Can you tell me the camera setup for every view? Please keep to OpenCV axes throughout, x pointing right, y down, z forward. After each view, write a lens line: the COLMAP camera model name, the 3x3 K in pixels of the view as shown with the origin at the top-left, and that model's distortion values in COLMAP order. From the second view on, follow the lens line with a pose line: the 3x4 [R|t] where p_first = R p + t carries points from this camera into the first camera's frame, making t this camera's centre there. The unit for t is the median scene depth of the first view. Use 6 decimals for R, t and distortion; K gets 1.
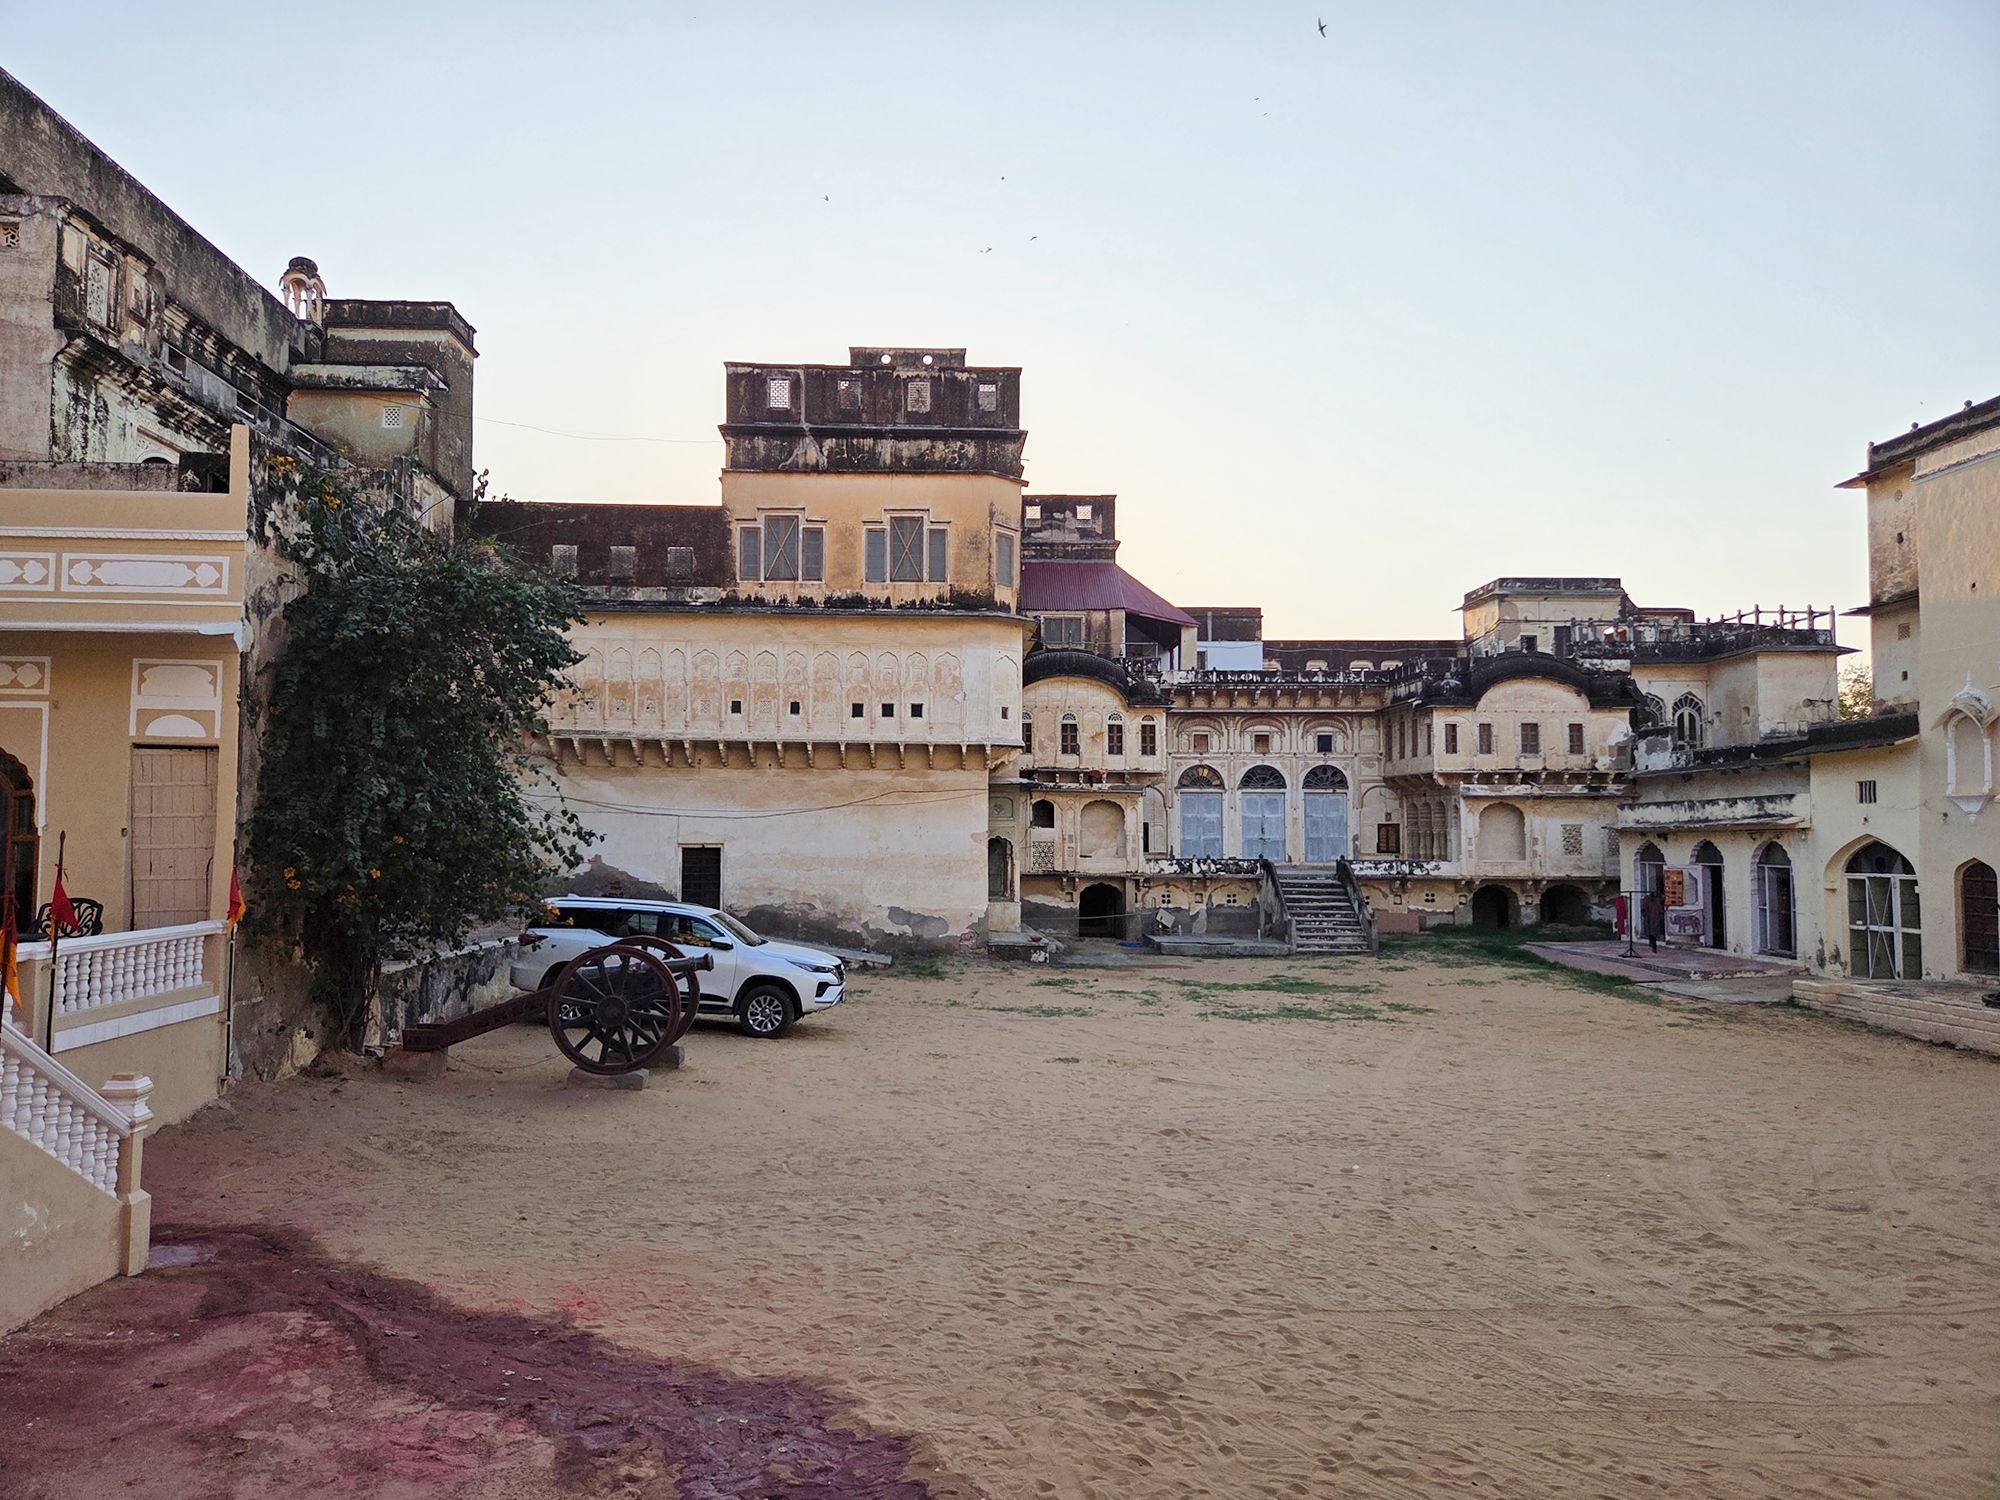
lens RADIAL K [[1350.4, 0, 988.0], [0, 1350.4, 763.6], [0, 0, 1]] dist [0.072126, -0.058962]
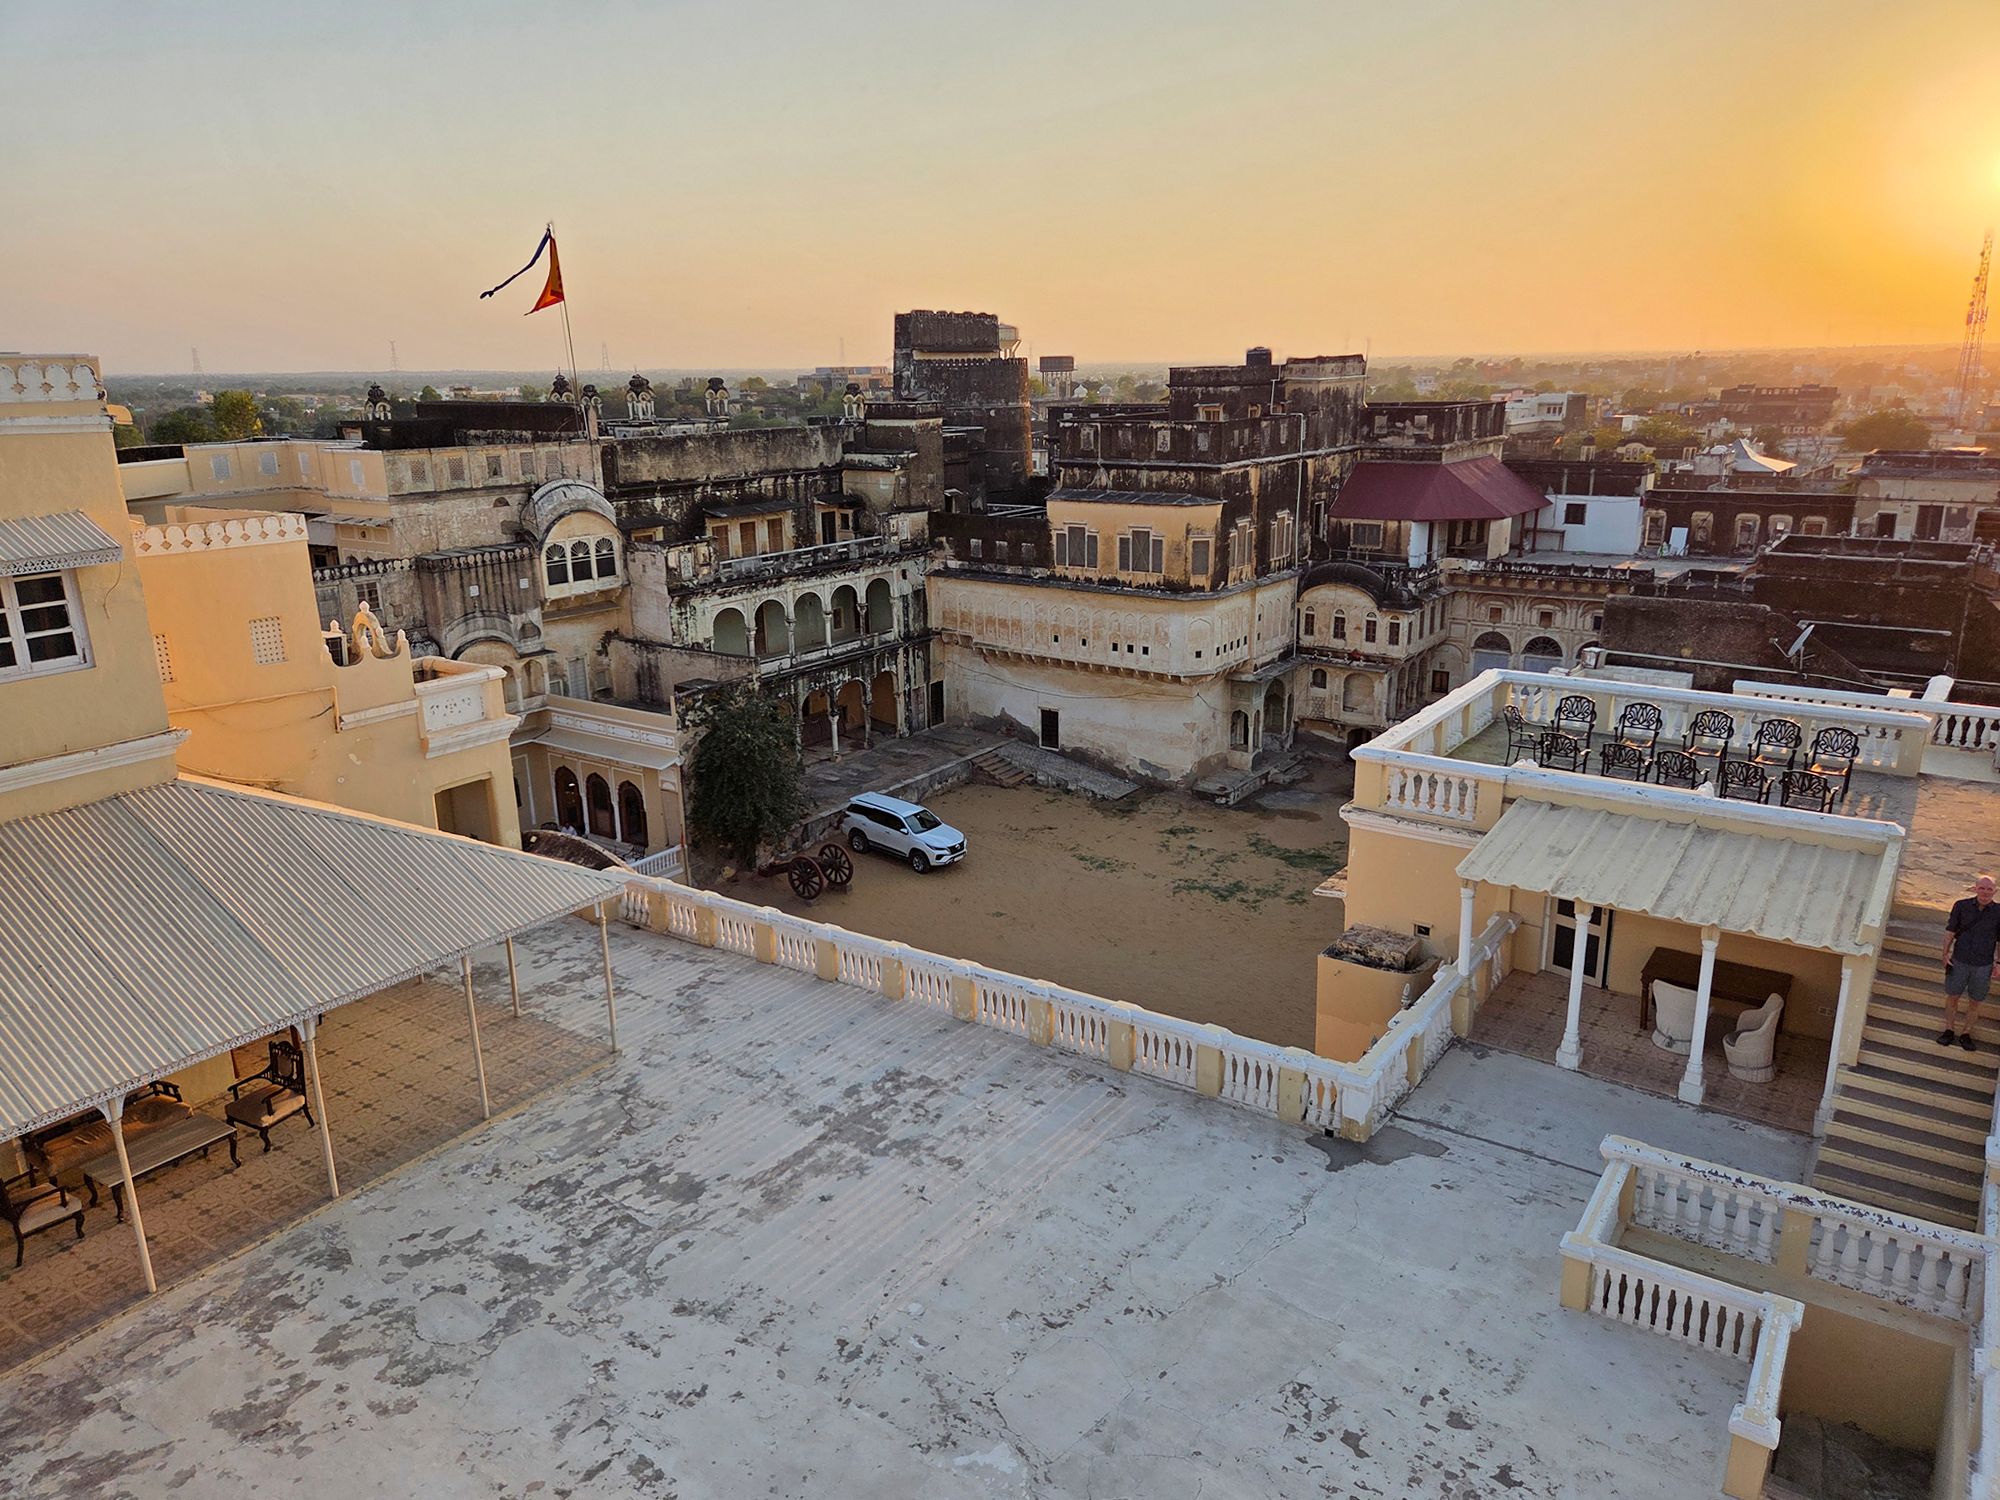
lens RADIAL K [[1388.4, 0, 999.9], [0, 1388.4, 762.1], [0, 0, 1]] dist [0.076924, -0.068262]
pose [[0.785007, 0.153902, -0.600065, 0.859426], [0.055716, 0.947183, 0.315817, -0.462954], [0.616976, -0.281352, 0.734971, -0.401636]]
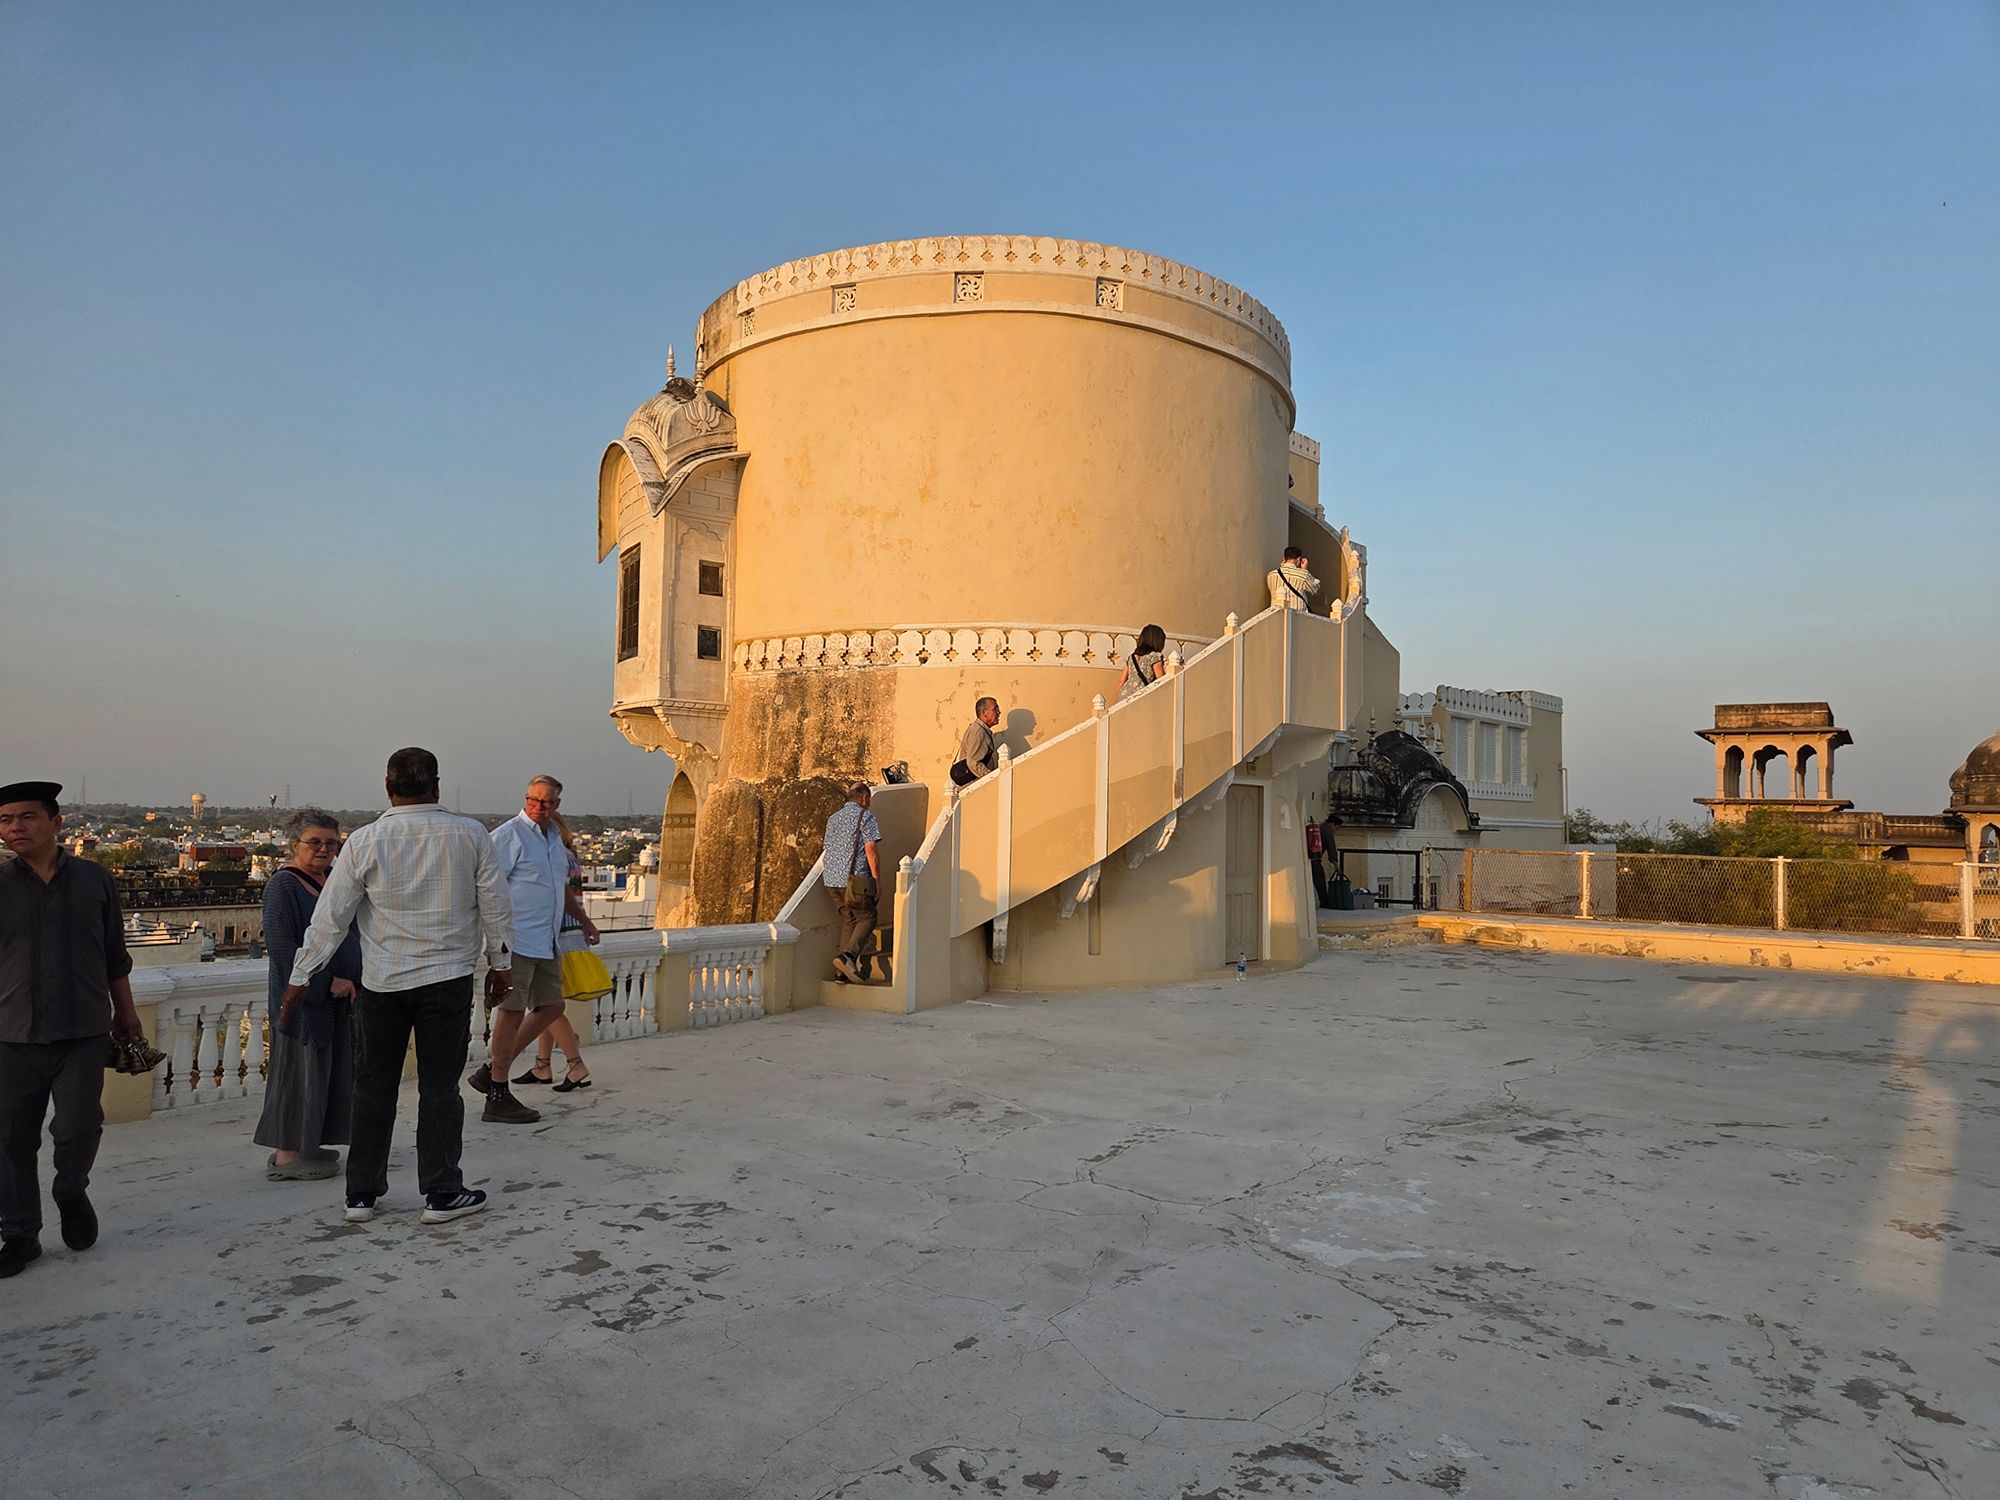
lens RADIAL K [[1370.6, 0, 1001.2], [0, 1370.6, 762.0], [0, 0, 1]] dist [0.074561, -0.059770]
pose [[-0.786759, 0.007020, 0.617221, 0.605867], [-0.060195, 0.994297, -0.088038, -0.233416], [-0.614318, -0.106418, -0.781849, -0.034046]]
